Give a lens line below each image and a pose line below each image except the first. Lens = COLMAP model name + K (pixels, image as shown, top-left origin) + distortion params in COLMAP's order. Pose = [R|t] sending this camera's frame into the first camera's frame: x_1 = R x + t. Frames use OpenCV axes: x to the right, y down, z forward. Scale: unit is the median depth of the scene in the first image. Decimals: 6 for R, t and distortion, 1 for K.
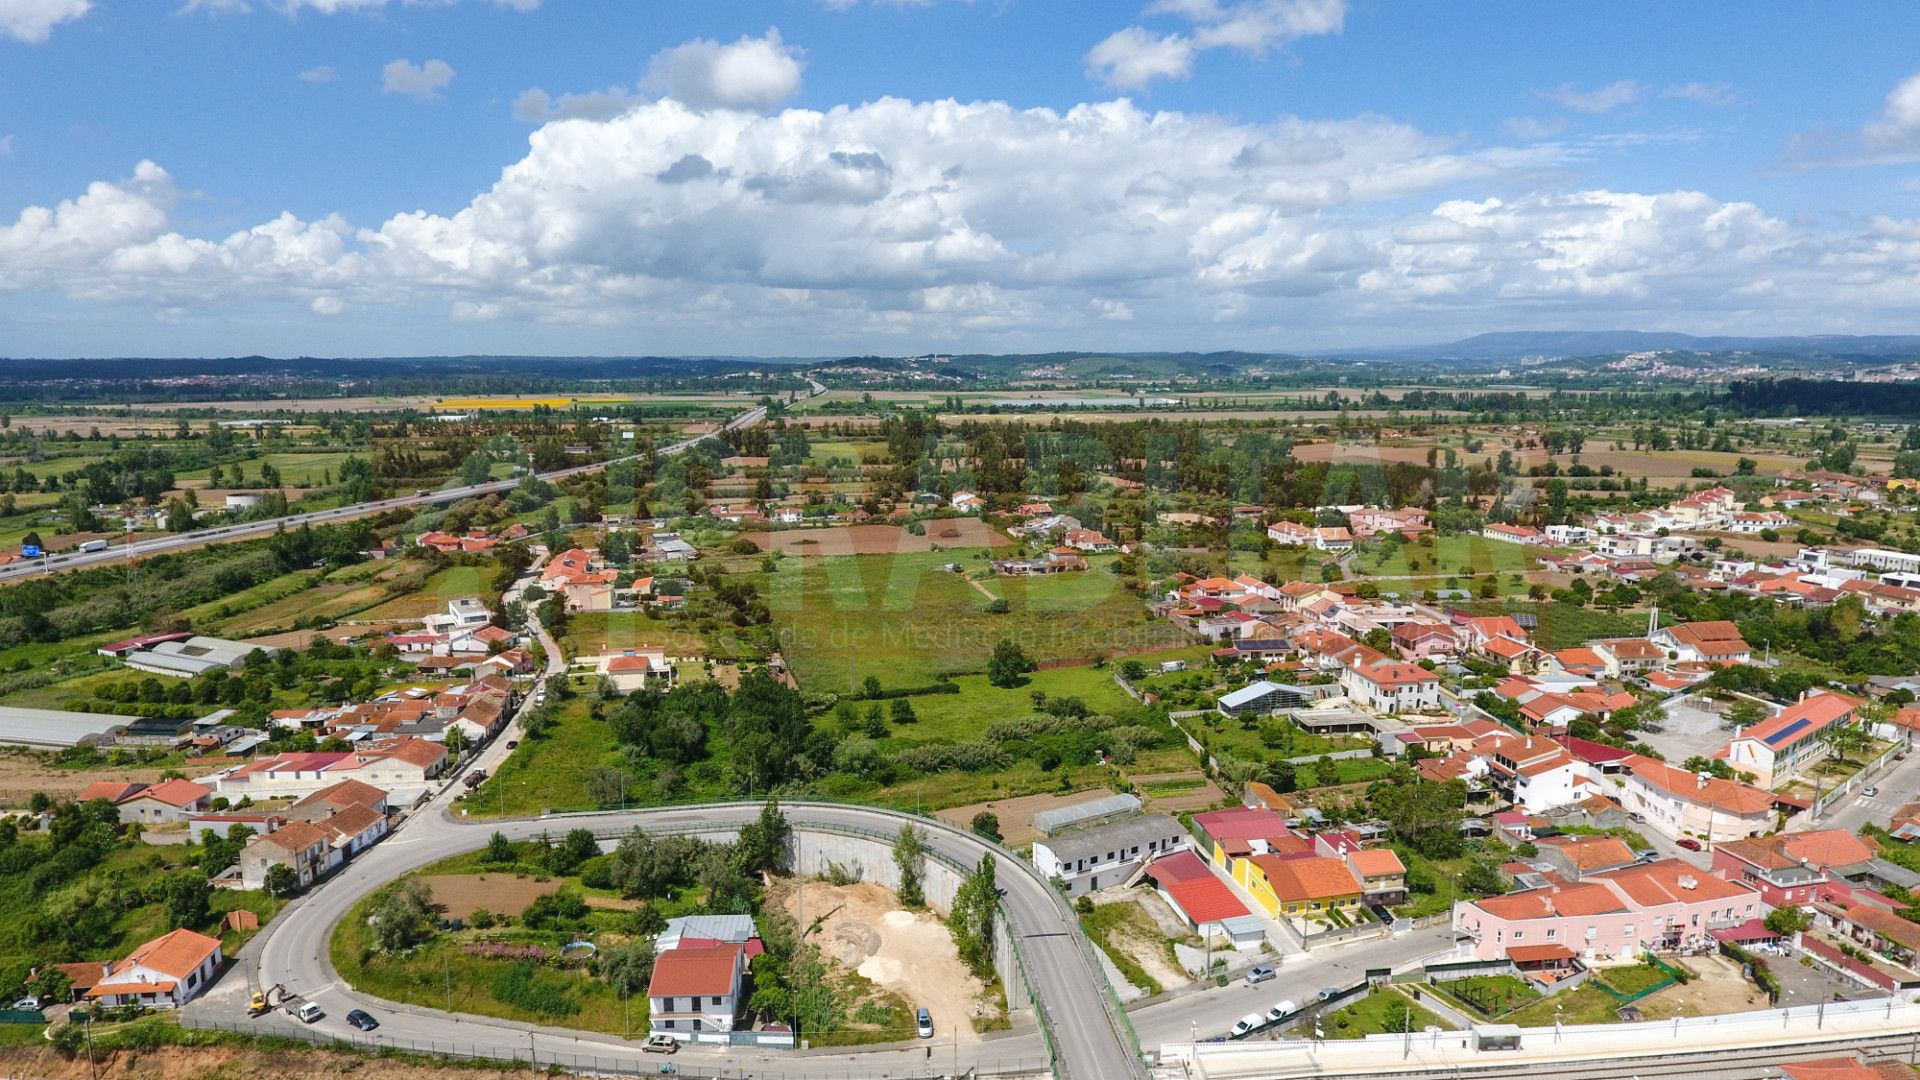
lens RADIAL K [[1123.6, 0, 957.8], [0, 1123.6, 548.0], [0, 0, 1]] dist [0.001320, -0.005541]
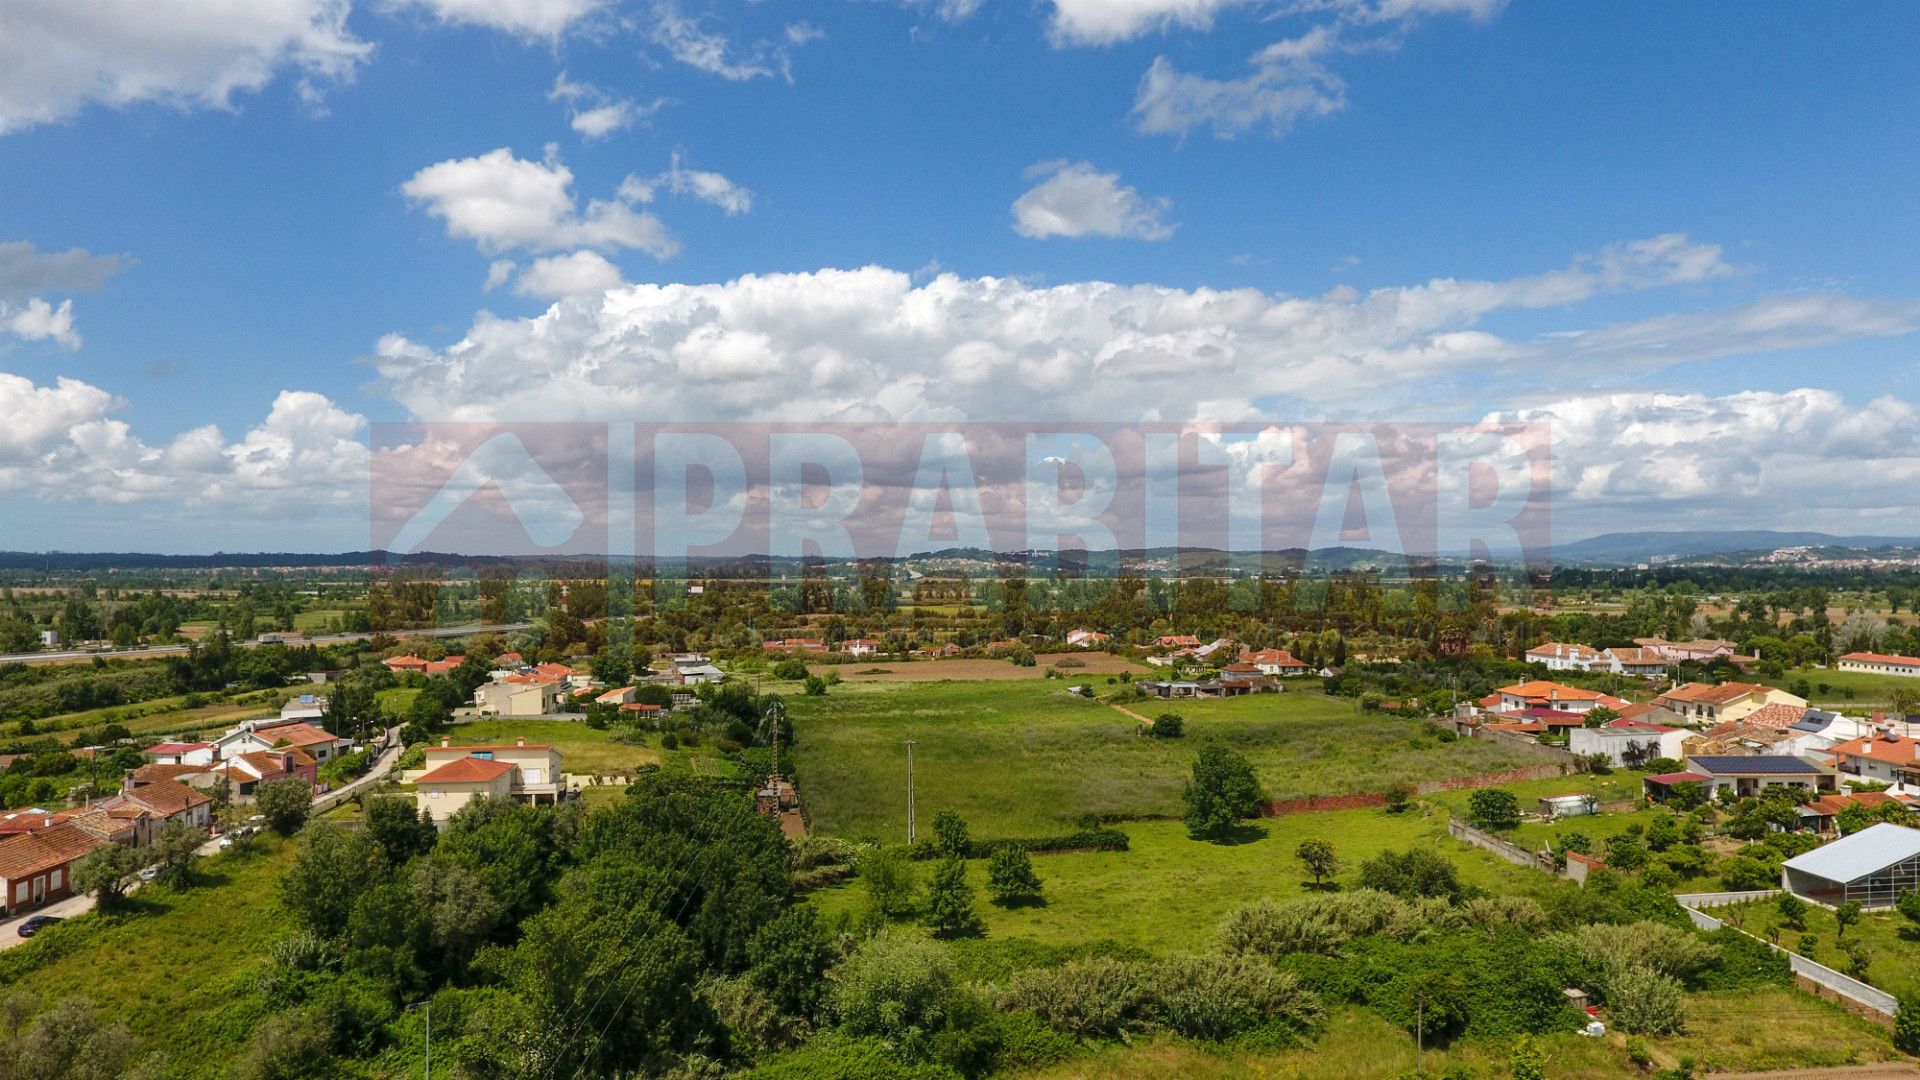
lens RADIAL K [[1123.6, 0, 957.8], [0, 1123.6, 548.0], [0, 0, 1]] dist [0.001320, -0.005541]
pose [[0.996183, -0.001668, -0.087275, -0.017746], [-0.013984, 0.983855, -0.178420, 0.052504], [0.086163, 0.178960, 0.980076, 0.294546]]
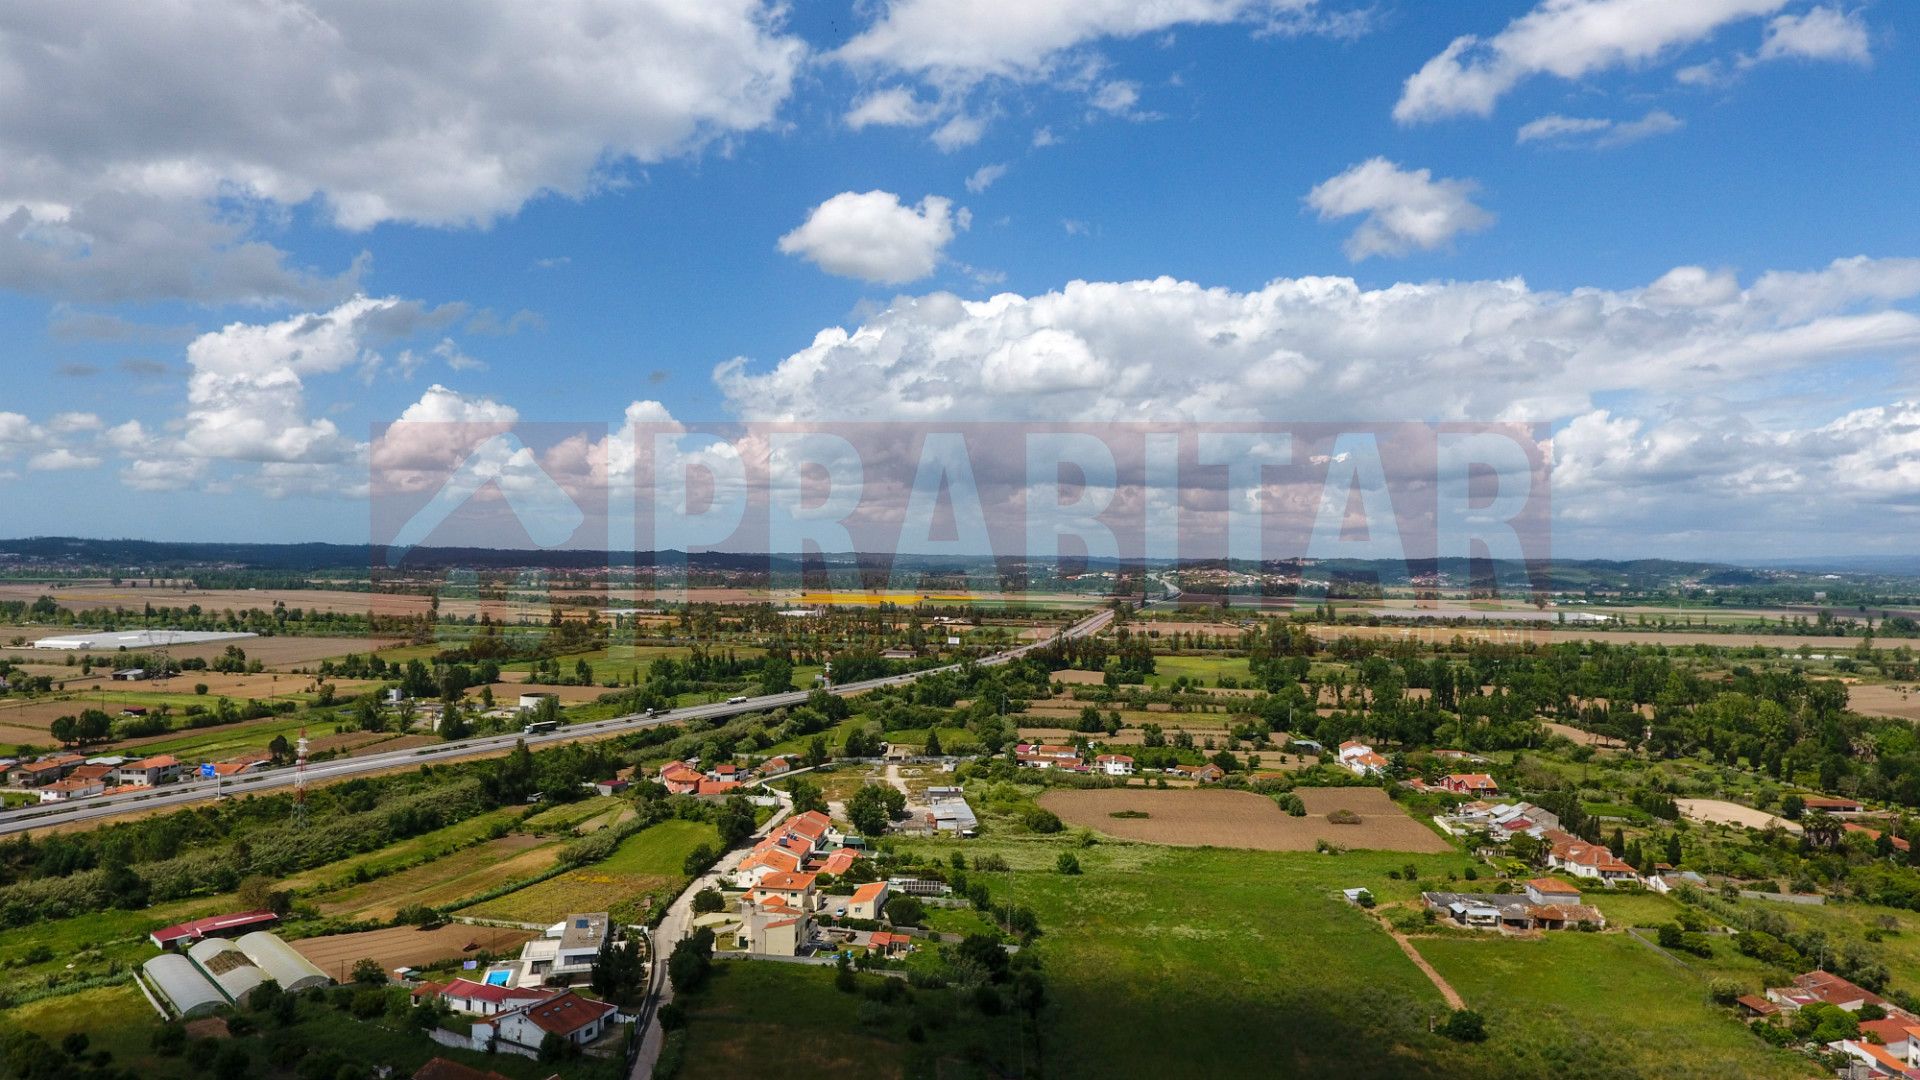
lens RADIAL K [[1123.6, 0, 957.8], [0, 1123.6, 548.0], [0, 0, 1]] dist [0.001320, -0.005541]
pose [[0.950999, 0.012234, -0.308953, -0.023955], [-0.066435, 0.983964, -0.165532, -0.052543], [0.301974, 0.177946, 0.936561, 0.302934]]
